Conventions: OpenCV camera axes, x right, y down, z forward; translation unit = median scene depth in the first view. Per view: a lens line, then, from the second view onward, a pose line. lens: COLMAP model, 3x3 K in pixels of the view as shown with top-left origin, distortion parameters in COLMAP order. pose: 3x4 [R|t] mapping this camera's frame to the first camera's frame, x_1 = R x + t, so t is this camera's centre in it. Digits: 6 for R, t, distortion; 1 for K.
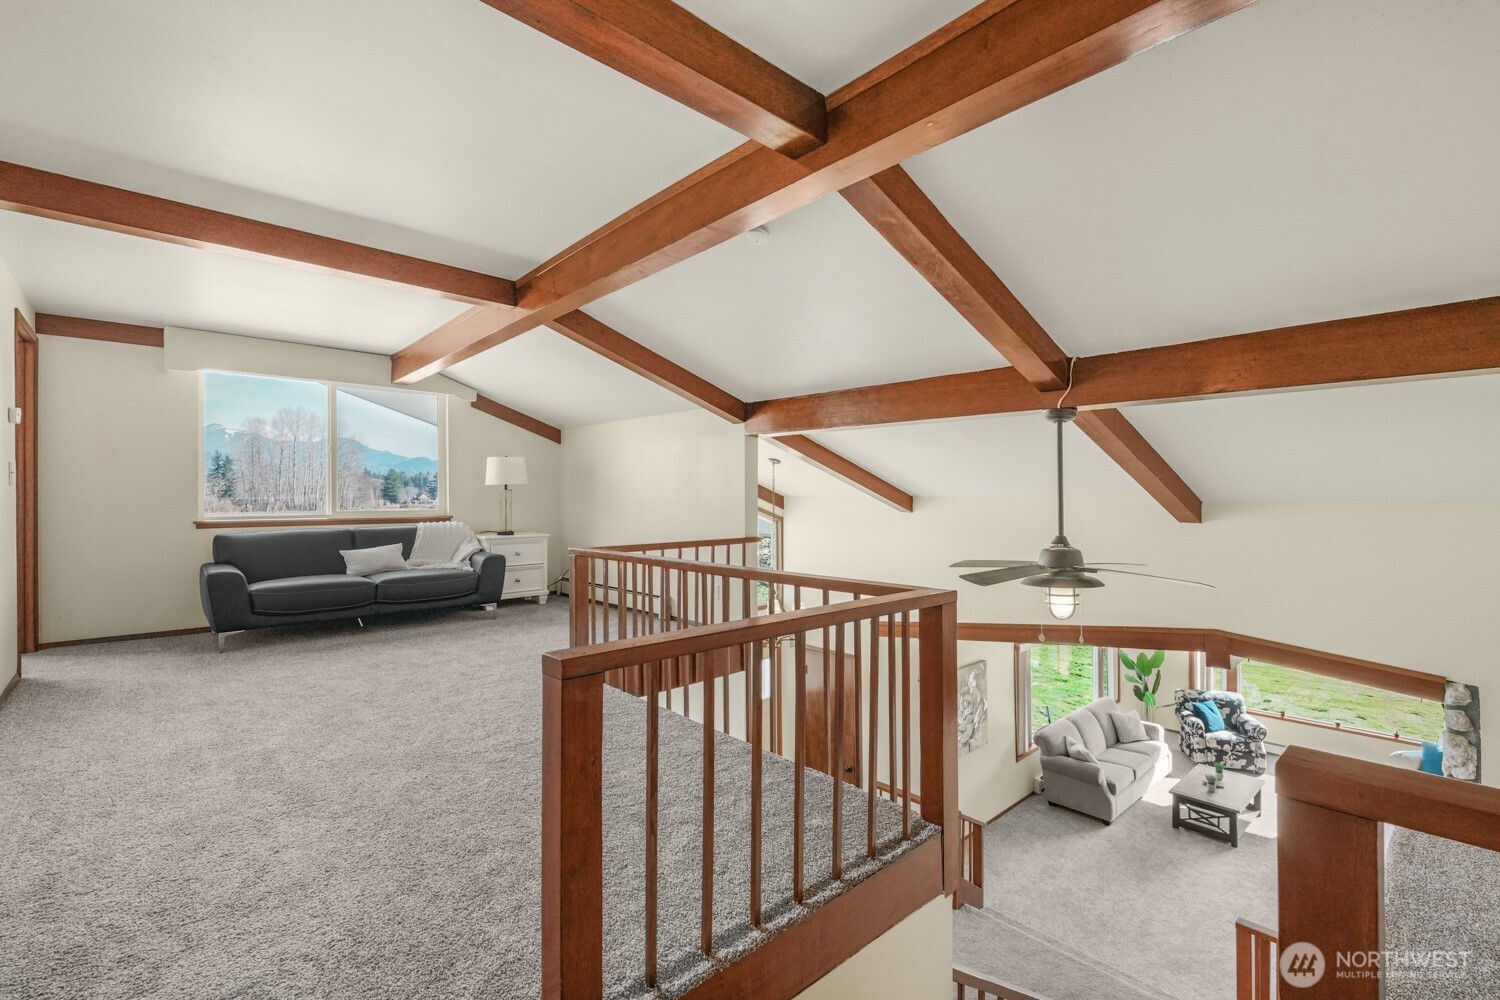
lens RADIAL K [[664.5, 0, 752.3], [0, 664.5, 497.2], [0, 0, 1]] dist [-0.000086, 0.001613]
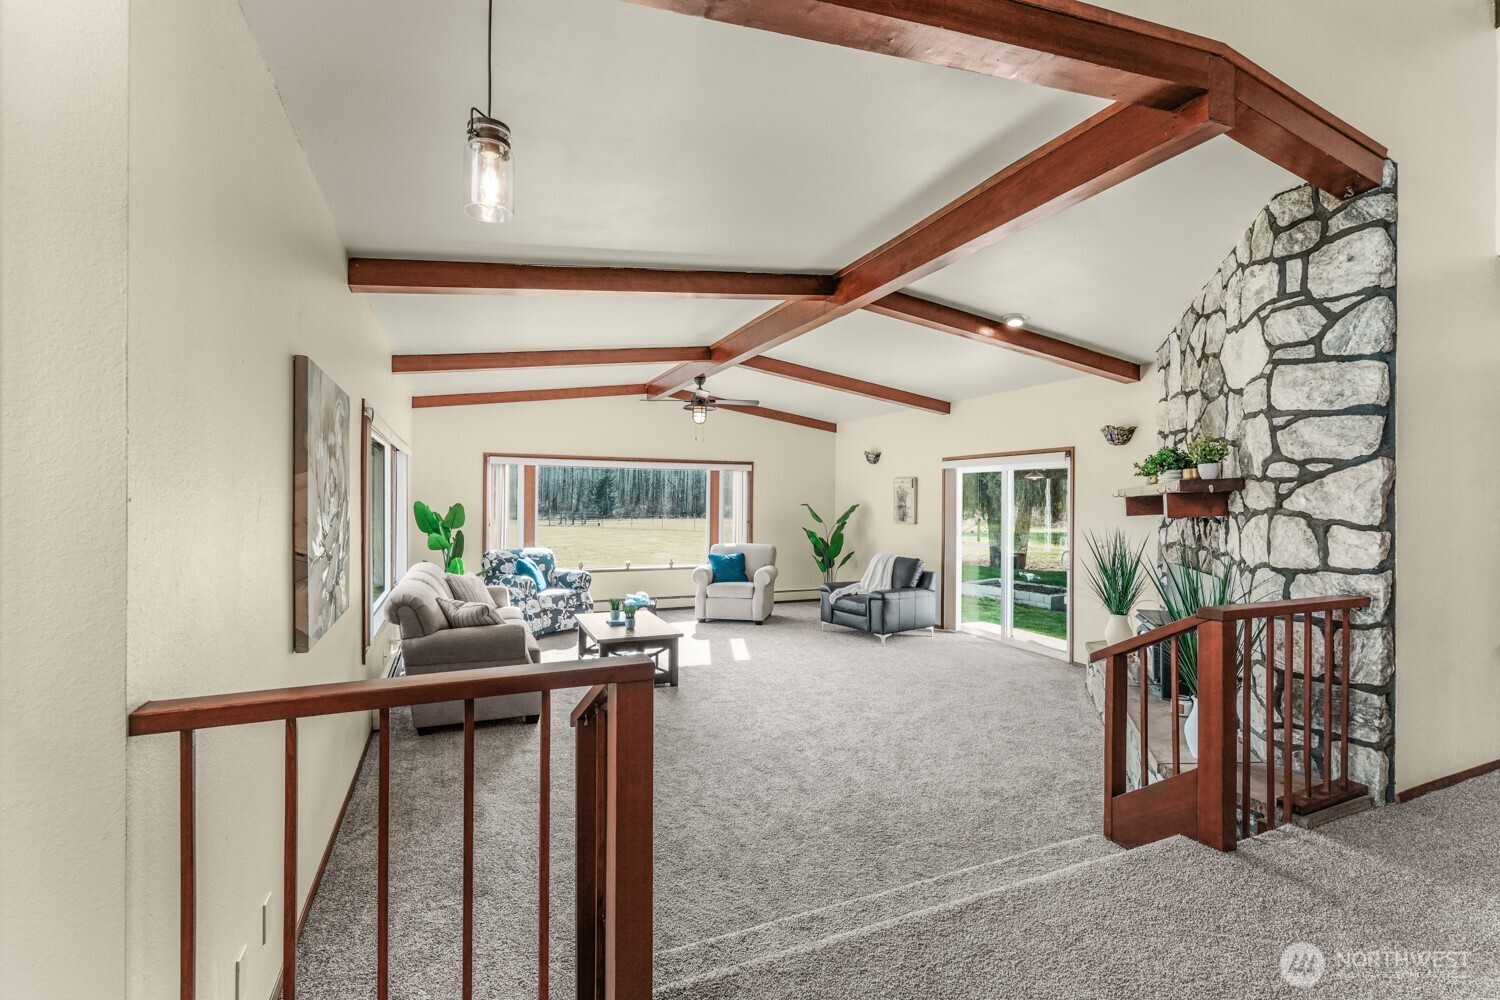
lens RADIAL K [[664.5, 0, 750.4], [0, 664.5, 501.5], [0, 0, 1]] dist [-0.000086, 0.001613]
pose [[0.322055, 0.007740, 0.946689, 0.047707], [-0.015324, 0.999878, -0.002962, 0.255514], [-0.946597, -0.013554, 0.322134, 0.543225]]
